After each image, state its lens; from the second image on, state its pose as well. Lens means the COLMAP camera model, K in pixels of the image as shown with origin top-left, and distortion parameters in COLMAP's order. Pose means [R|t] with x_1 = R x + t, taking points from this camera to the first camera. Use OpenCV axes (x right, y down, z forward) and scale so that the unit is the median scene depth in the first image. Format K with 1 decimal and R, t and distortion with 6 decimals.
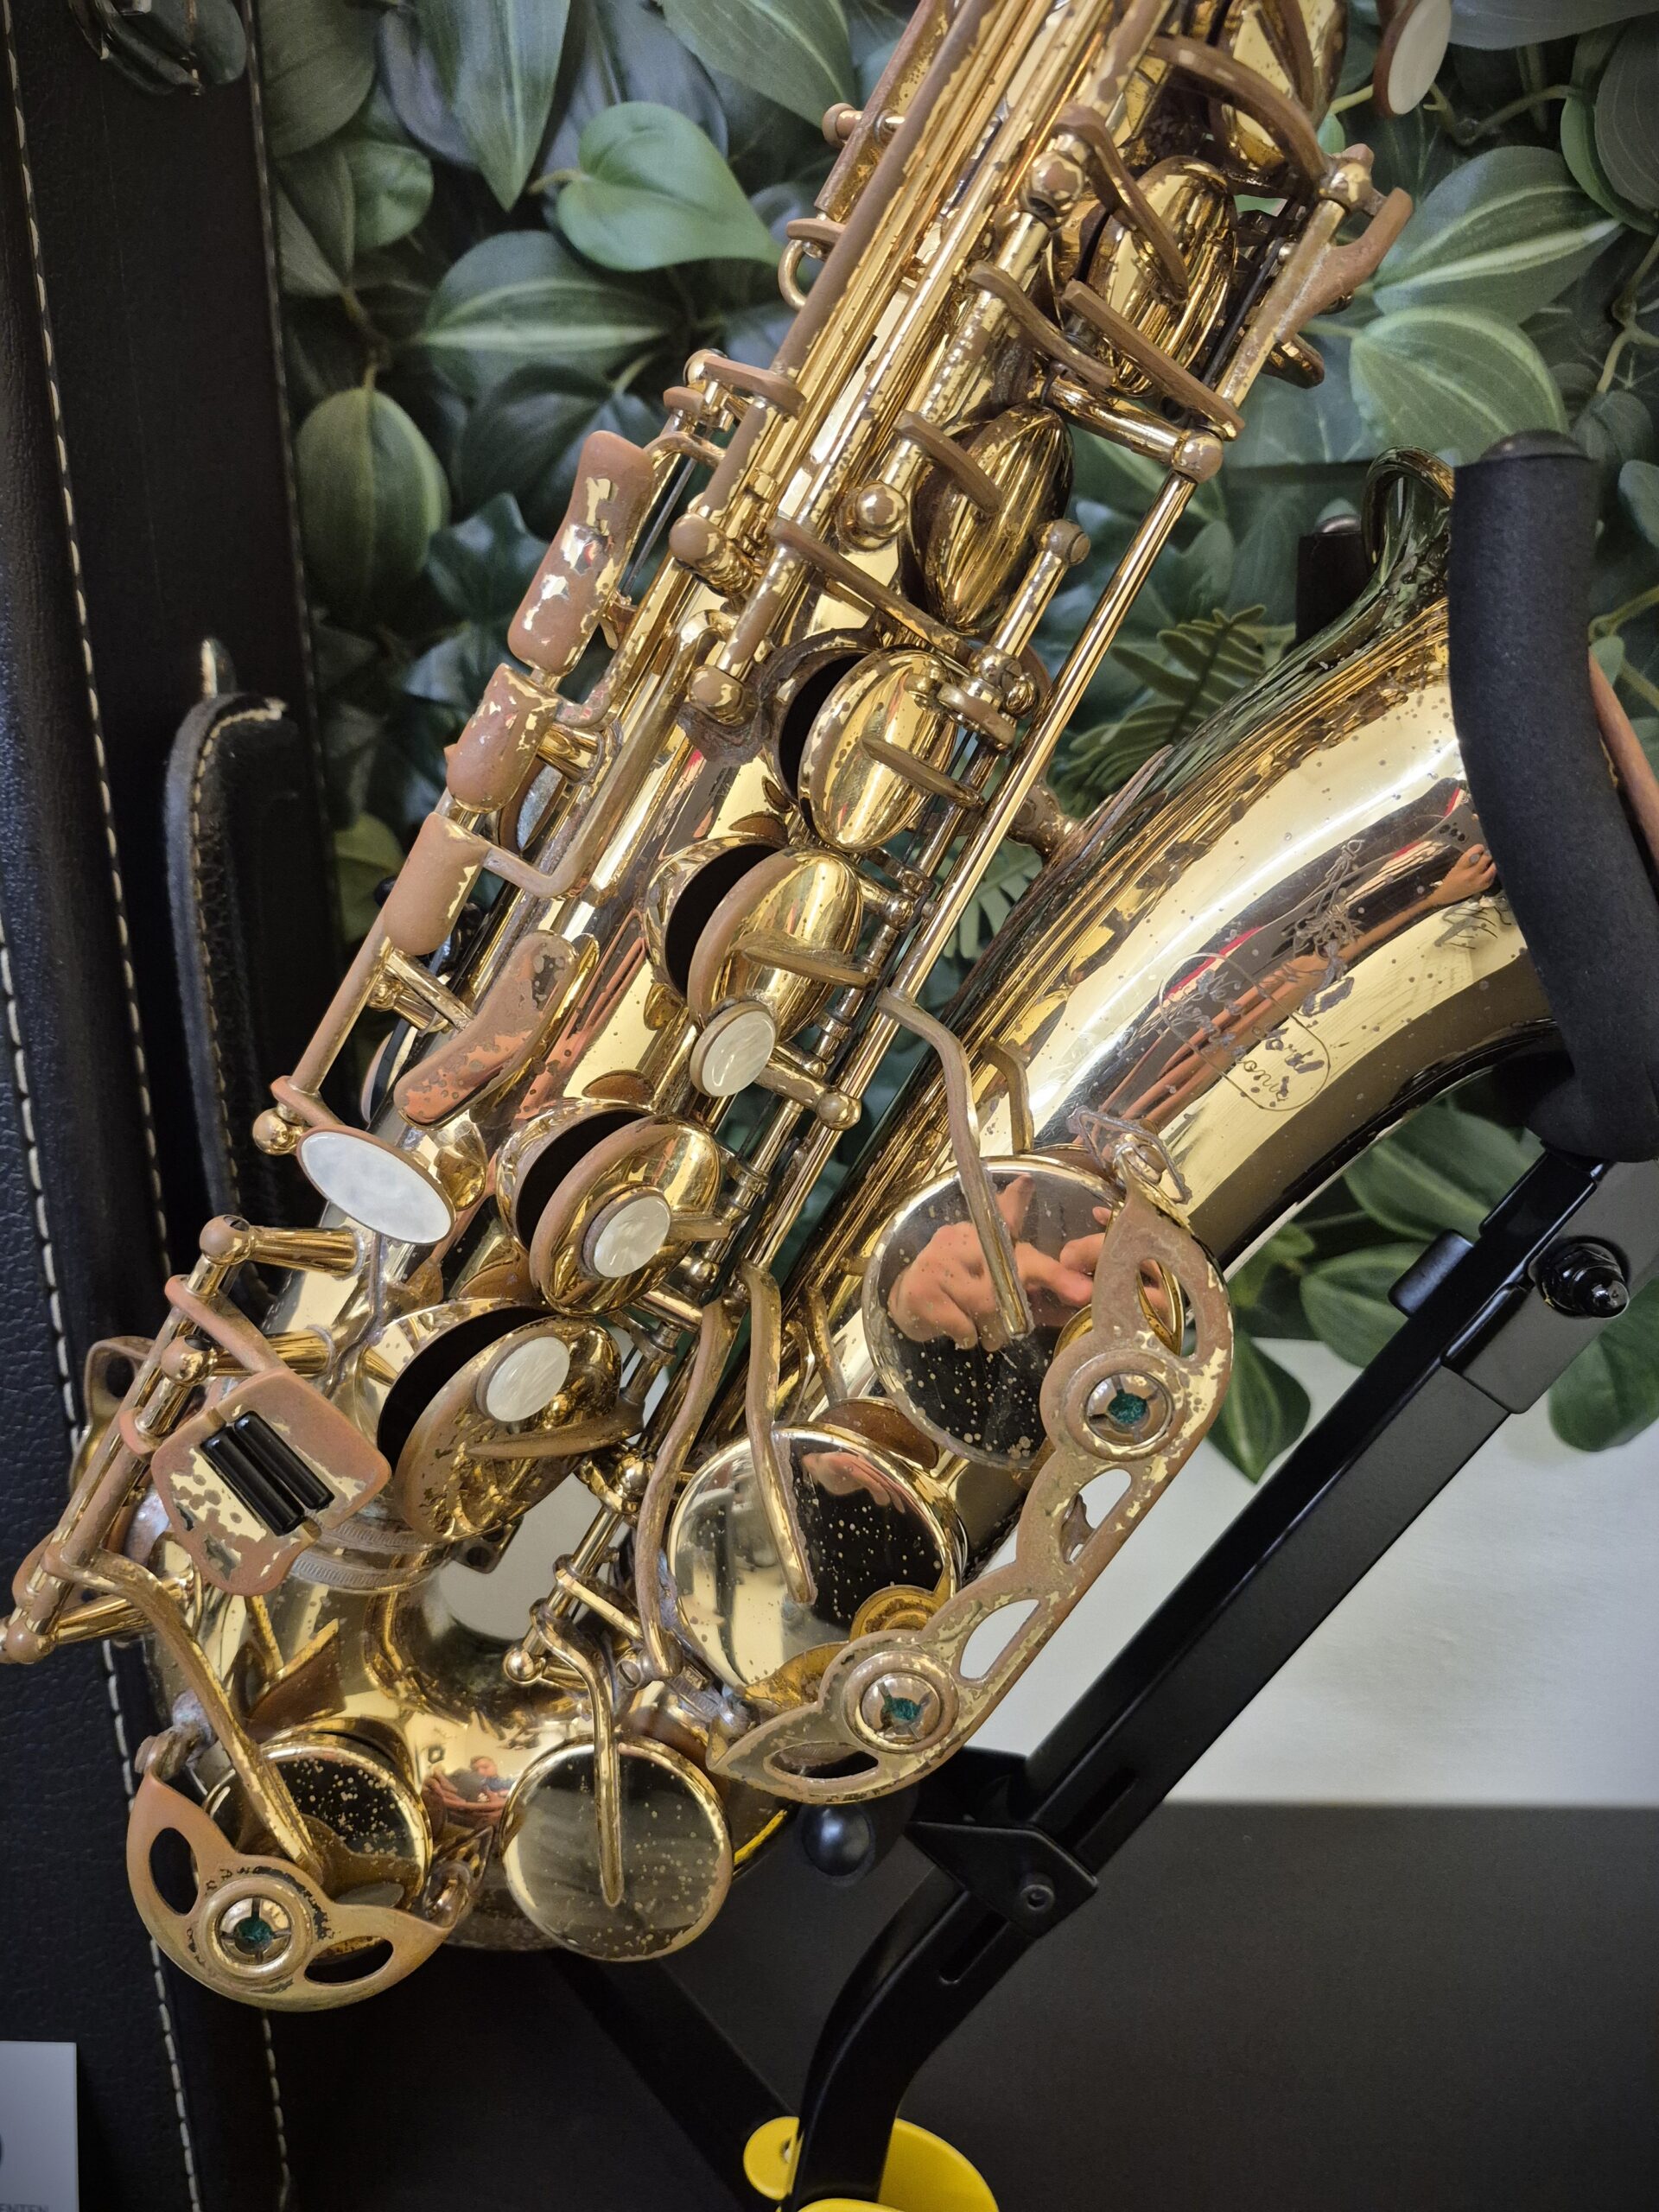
lens RADIAL K [[1551.0, 0, 811.2], [0, 1551.0, 1112.6], [0, 0, 1]] dist [0.074825, -0.108409]
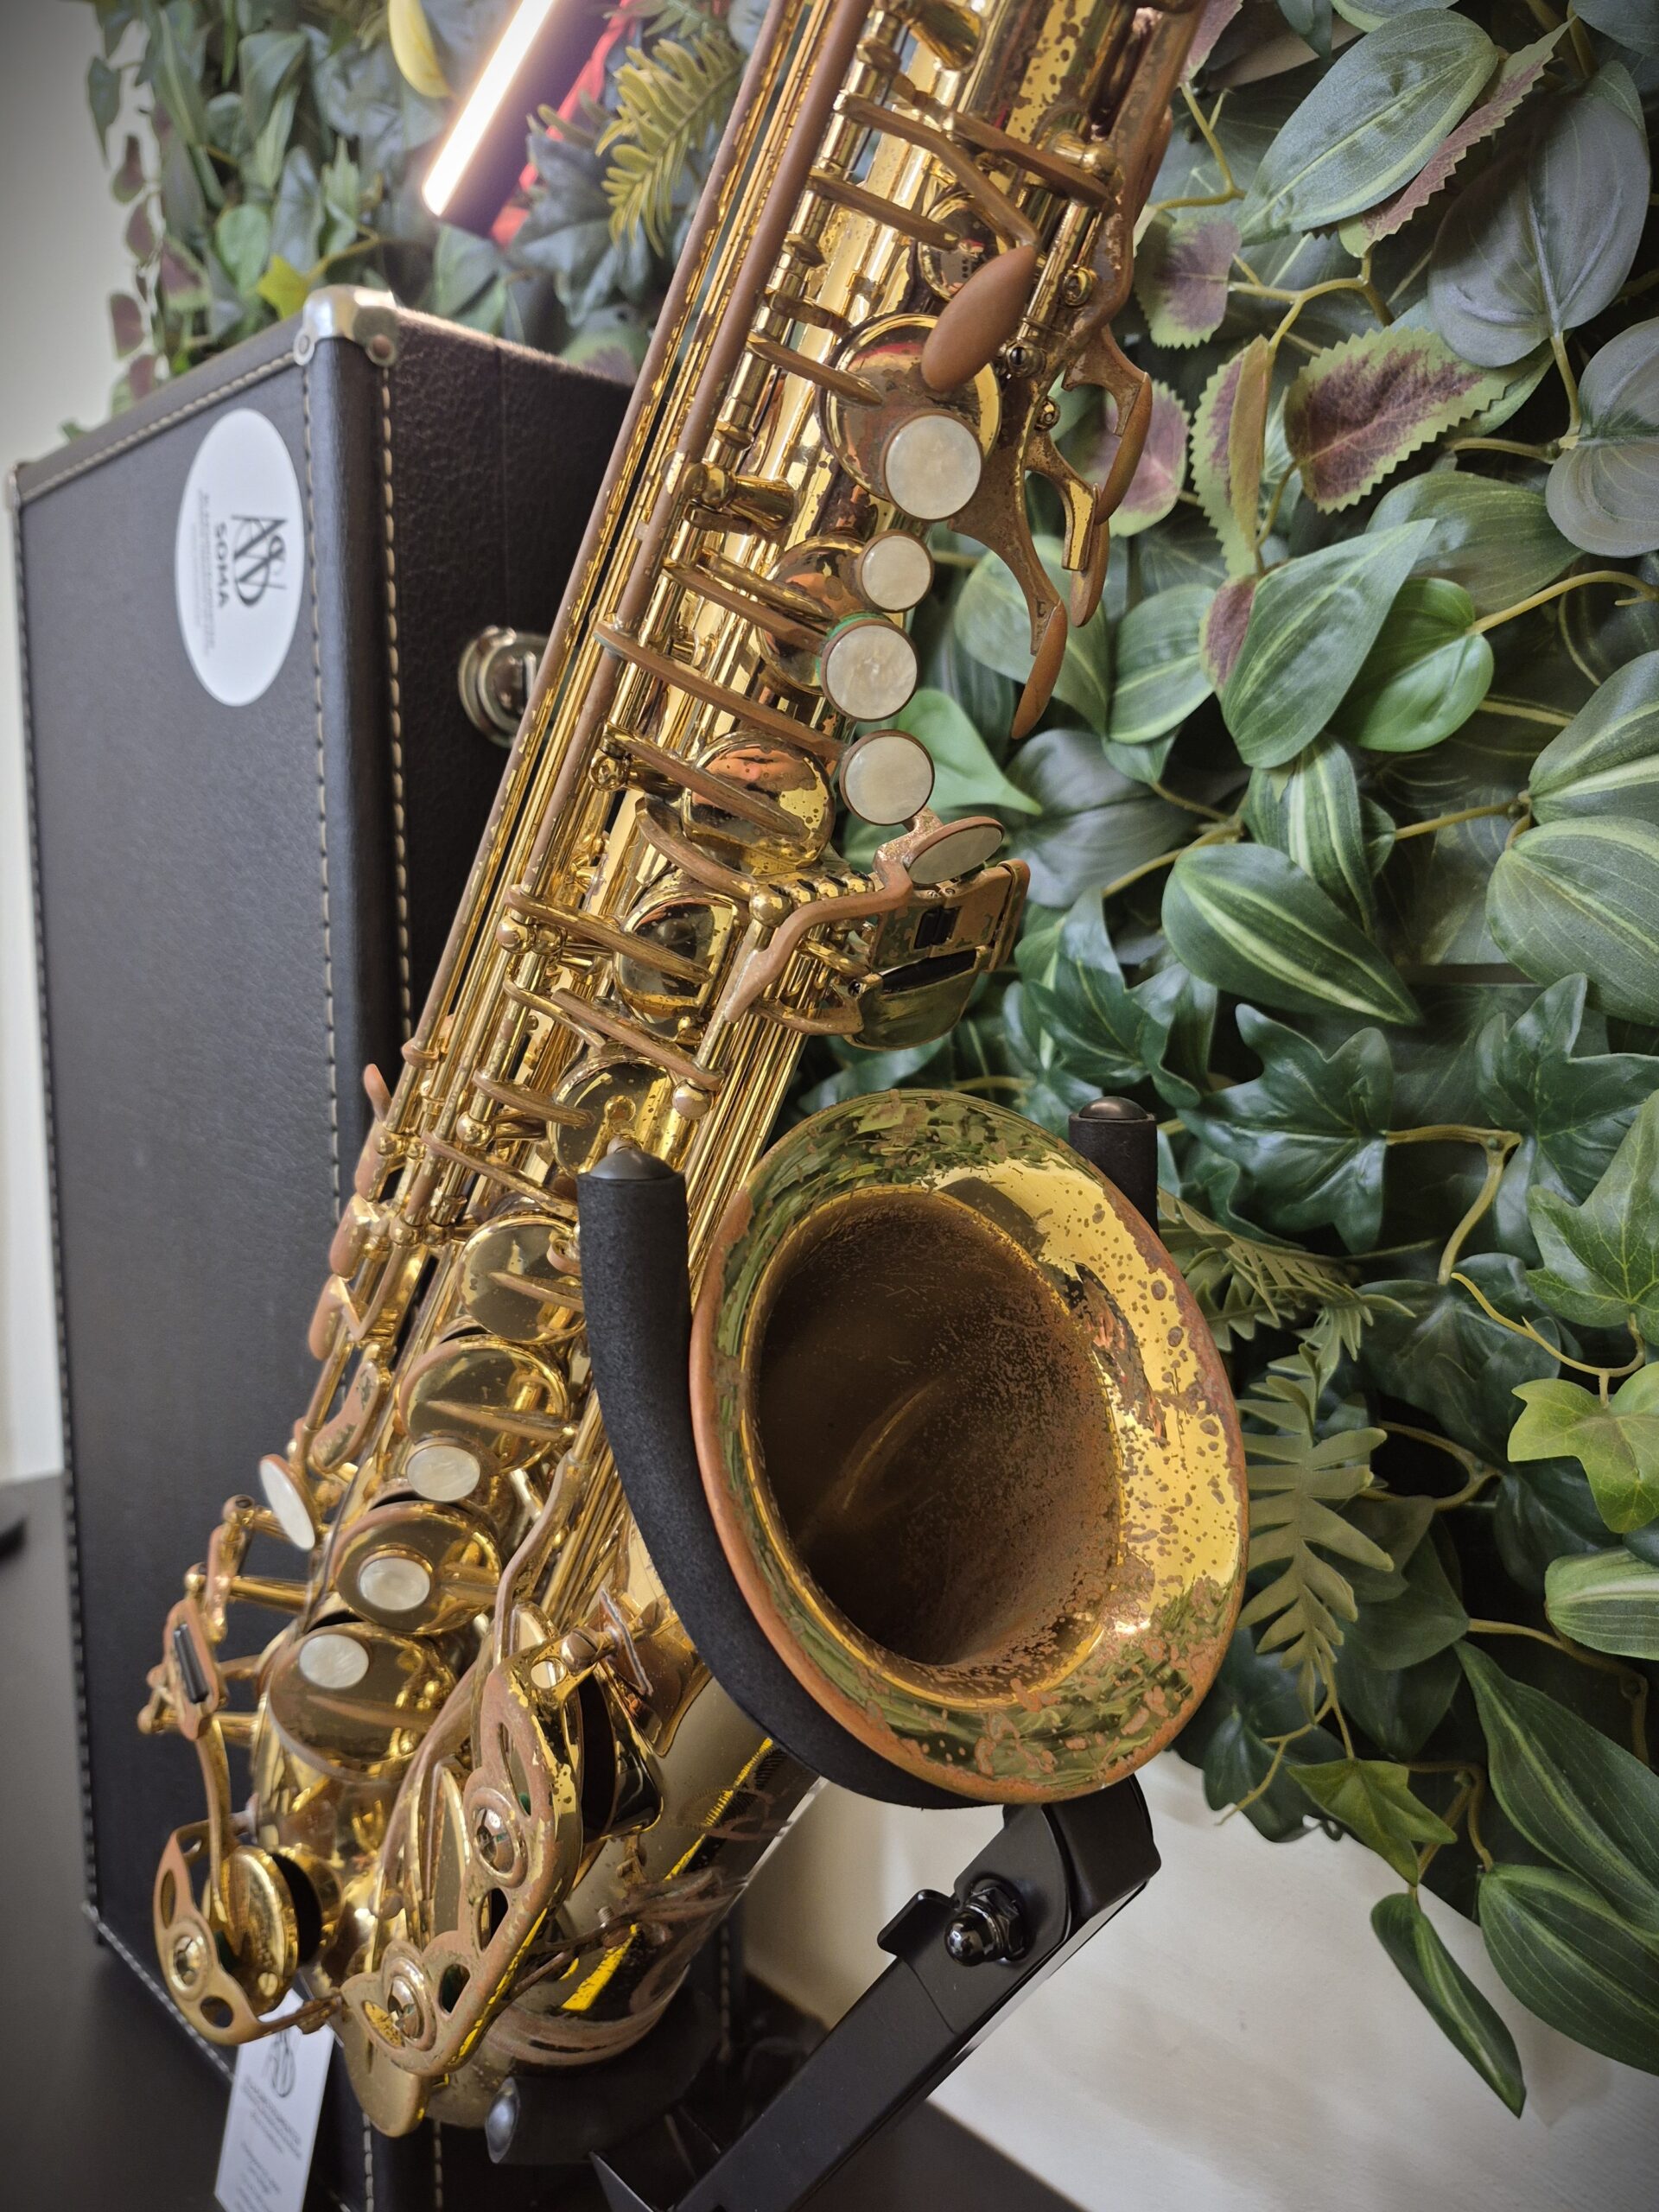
lens RADIAL K [[1559.8, 0, 825.6], [0, 1559.8, 1127.3], [0, 0, 1]] dist [0.025367, -0.015215]
pose [[0.724859, 0.097747, -0.681928, 0.949069], [-0.202141, 0.976488, -0.074898, -0.250064], [0.658573, 0.192136, 0.727575, 0.130574]]
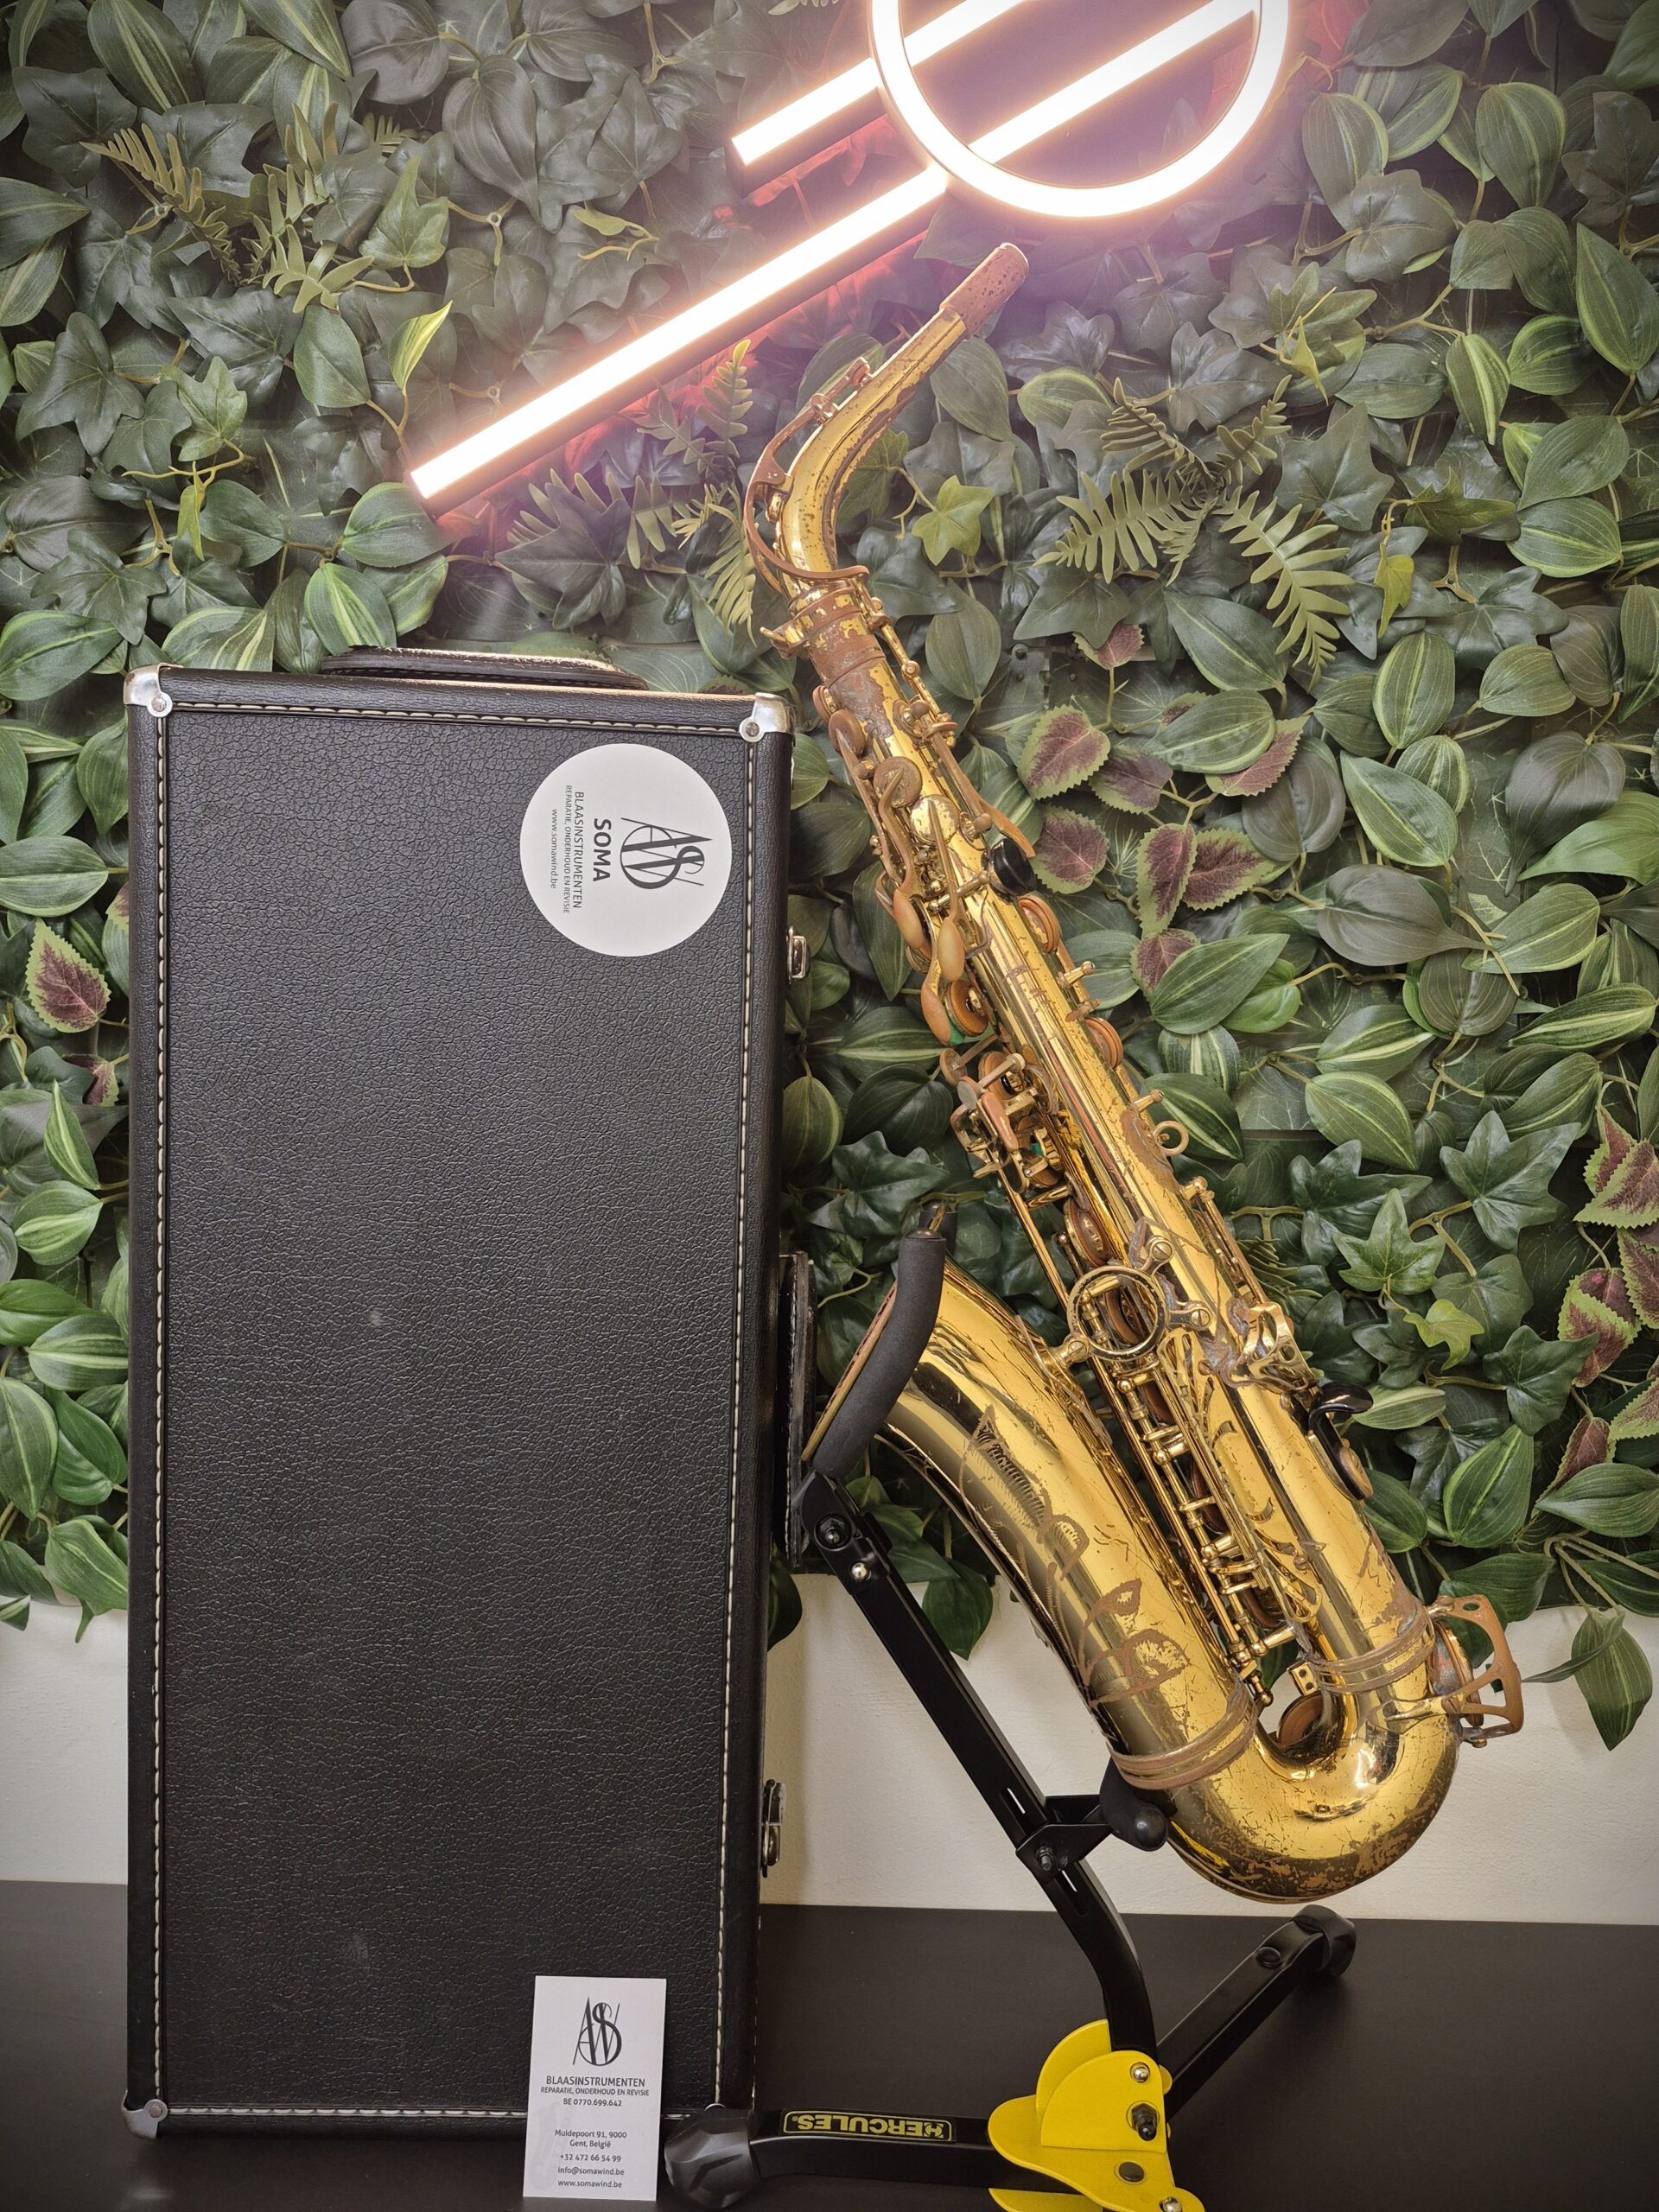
lens RADIAL K [[1519.0, 0, 829.5], [0, 1519.0, 1106.0], [0, 0, 1]] dist [0.062309, -0.050845]
pose [[0.997923, 0.036225, 0.053272, -0.517884], [-0.024379, 0.977783, -0.208197, -0.045368], [-0.059631, 0.206466, 0.976635, -1.226549]]
